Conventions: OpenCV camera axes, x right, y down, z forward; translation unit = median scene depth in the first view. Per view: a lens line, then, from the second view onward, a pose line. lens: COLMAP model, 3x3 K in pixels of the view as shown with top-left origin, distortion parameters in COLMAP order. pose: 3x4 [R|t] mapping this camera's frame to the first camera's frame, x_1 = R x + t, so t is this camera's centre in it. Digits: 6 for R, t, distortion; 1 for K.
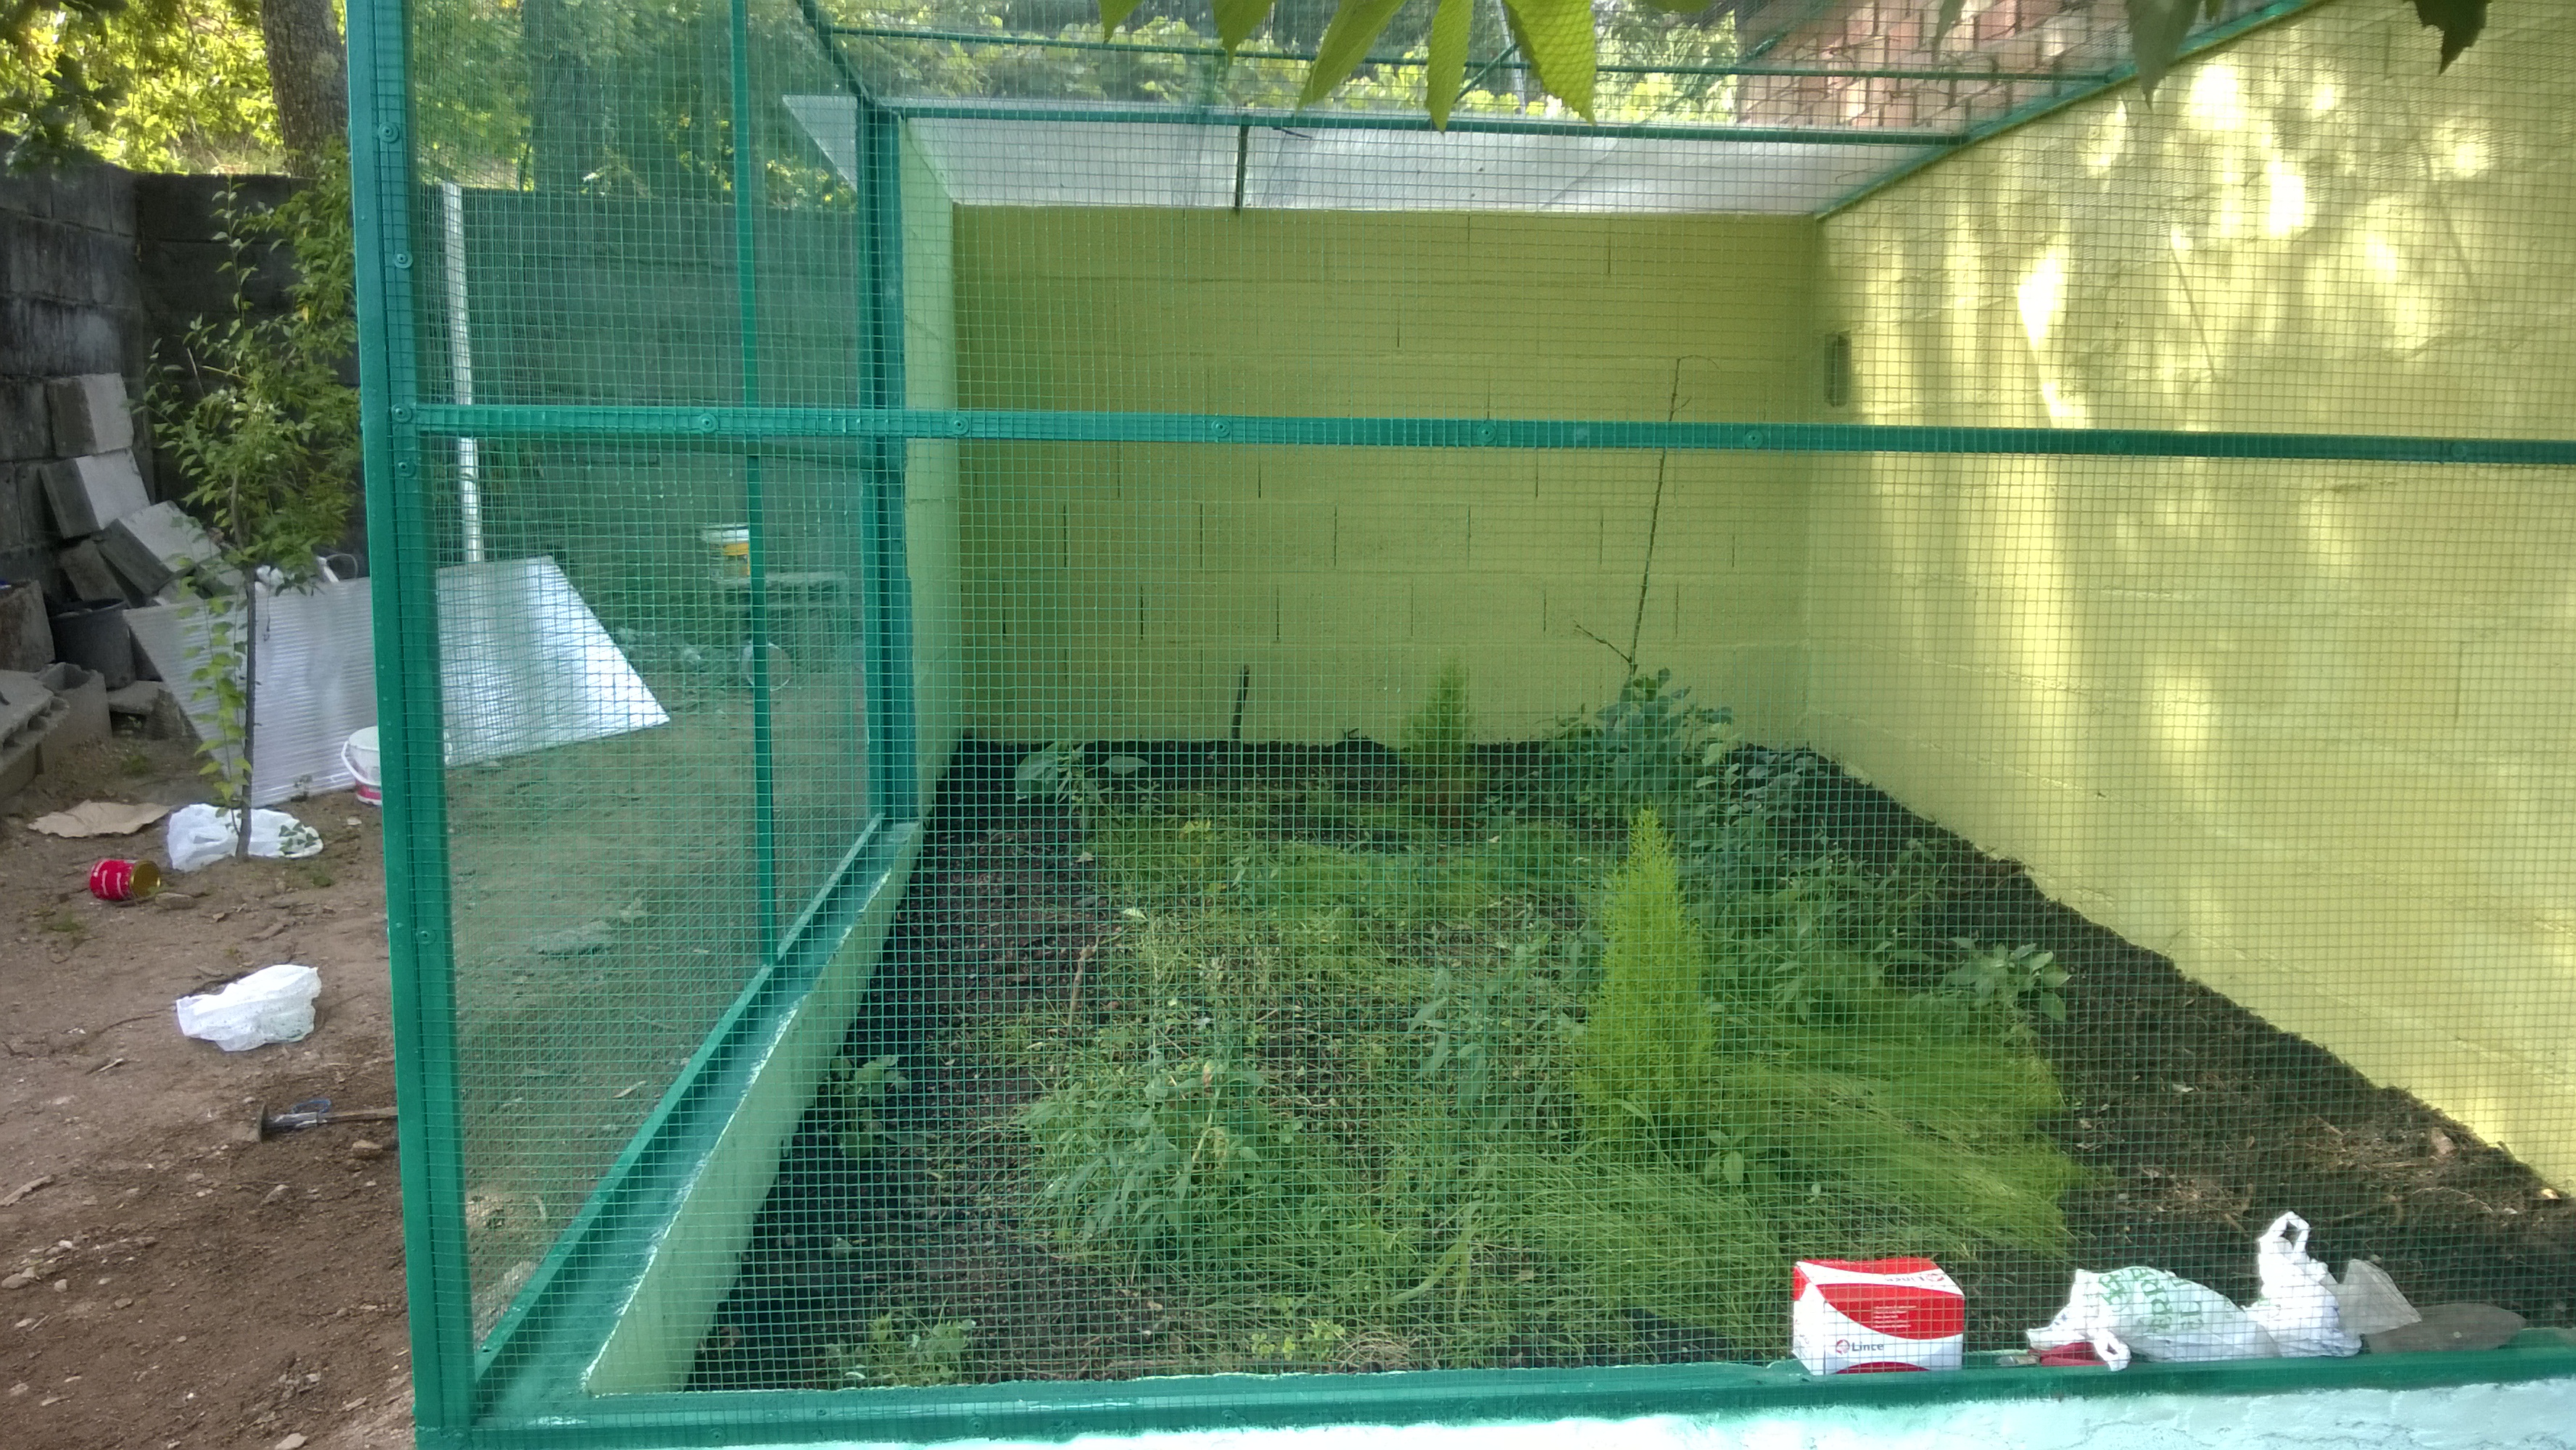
lens RADIAL K [[1930.4, 0, 1288.0], [0, 1930.4, 725.0], [0, 0, 1]] dist [-0.040667, -0.009185]
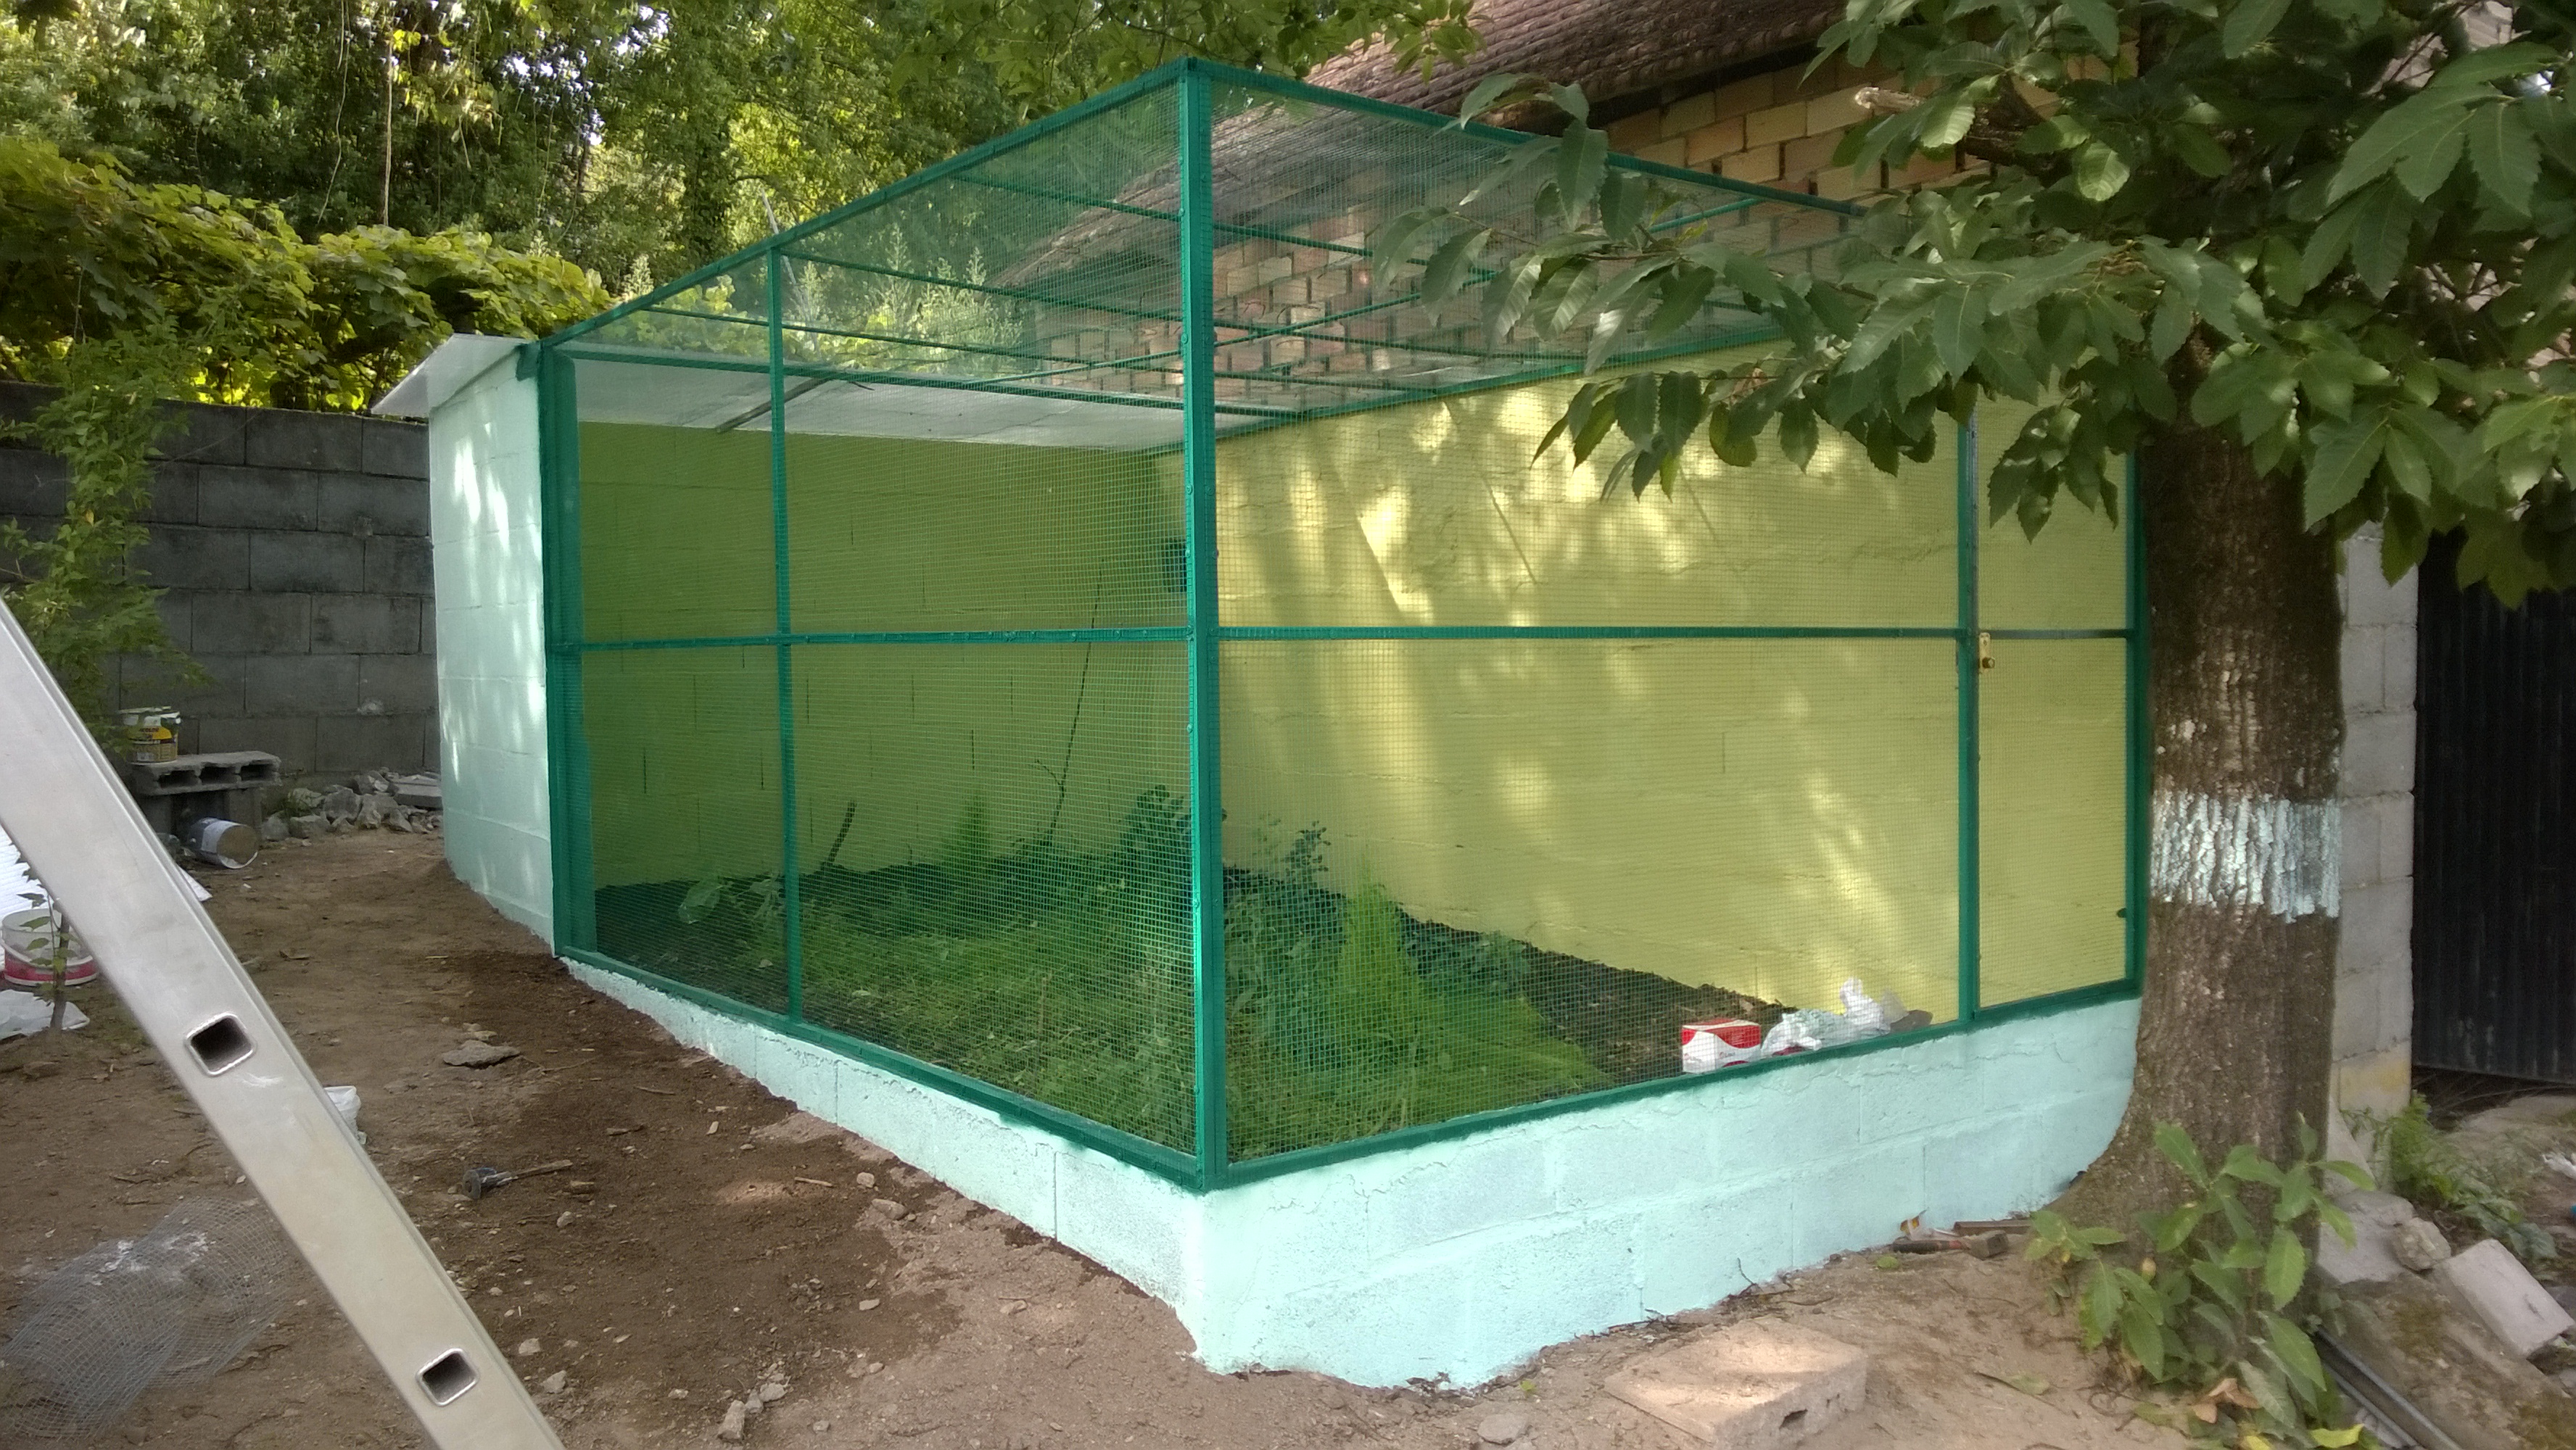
lens RADIAL K [[1941.4, 0, 1288.0], [0, 1941.4, 725.0], [0, 0, 1]] dist [0.032417, -0.115622]
pose [[0.842057, -0.040016, 0.537902, -0.598048], [0.084339, 0.994746, -0.058026, 0.019678], [-0.532754, 0.094227, 0.841008, -0.284475]]
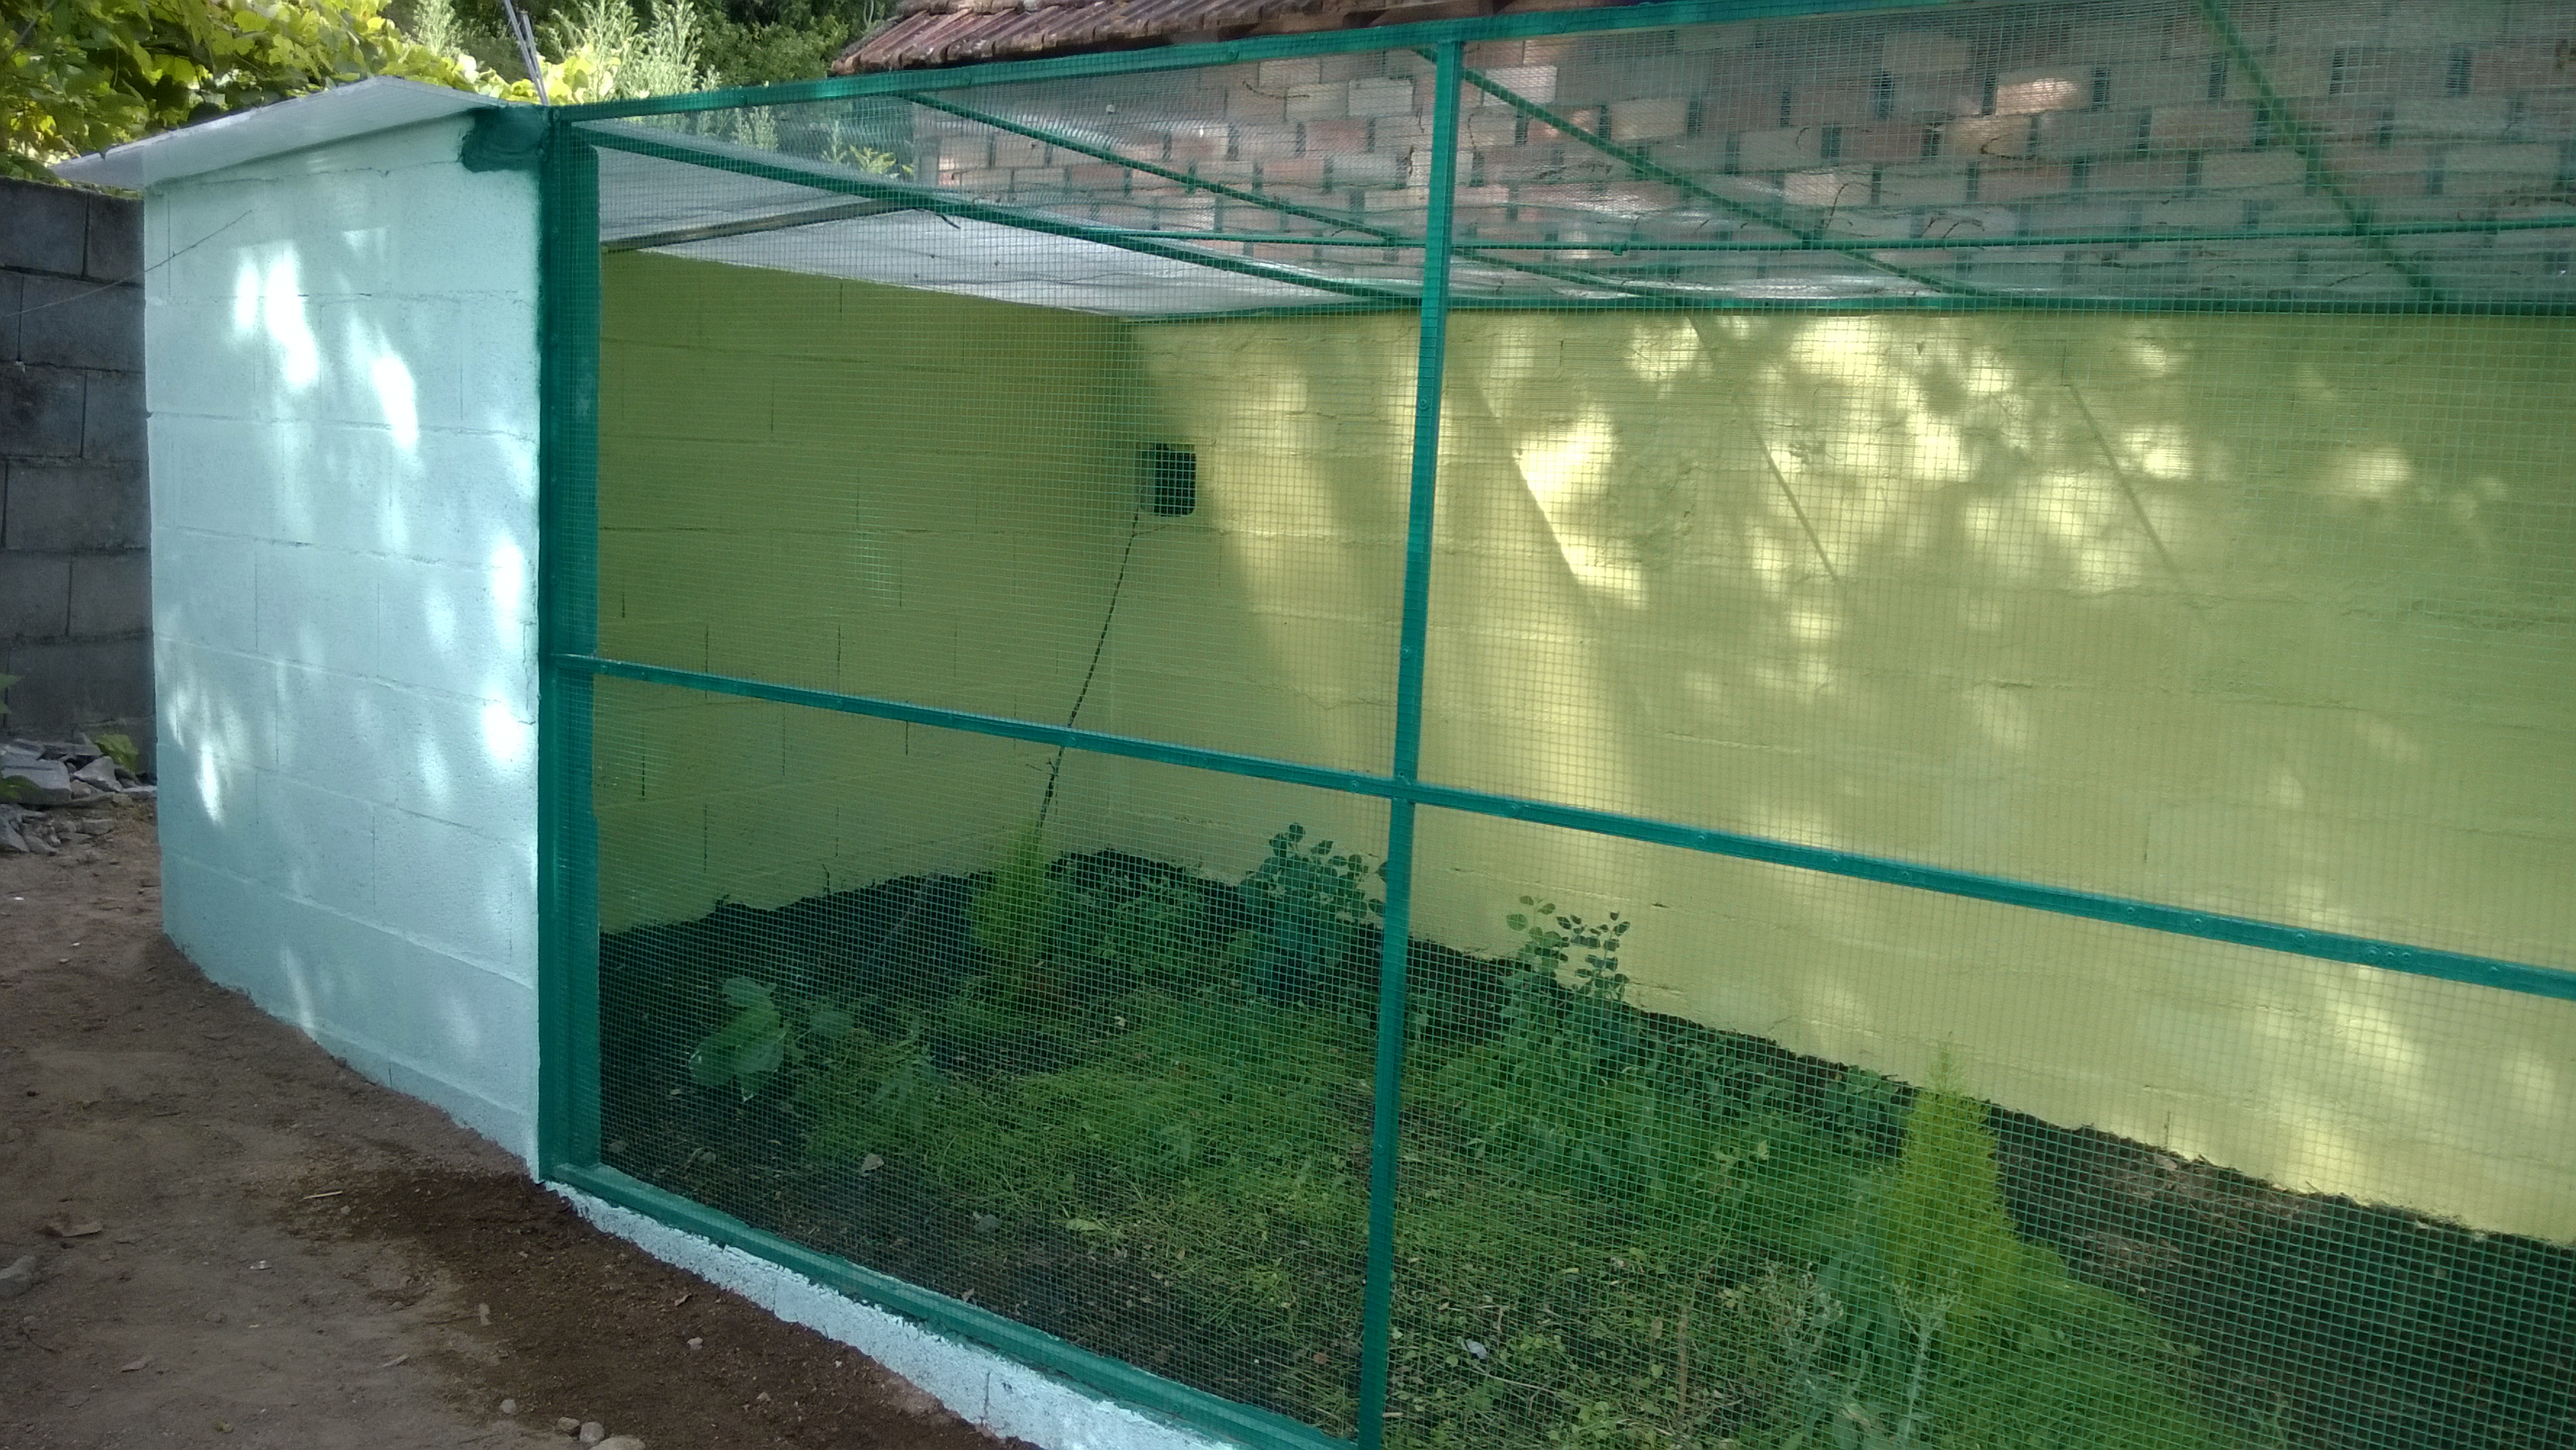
lens RADIAL K [[1905.2, 0, 1288.0], [0, 1905.2, 725.0], [0, 0, 1]] dist [-0.052705, 0.155062]
pose [[0.645389, -0.071434, 0.760506, -0.688222], [0.045254, 0.997445, 0.055285, -0.169835], [-0.762512, -0.001265, 0.646973, 0.468270]]
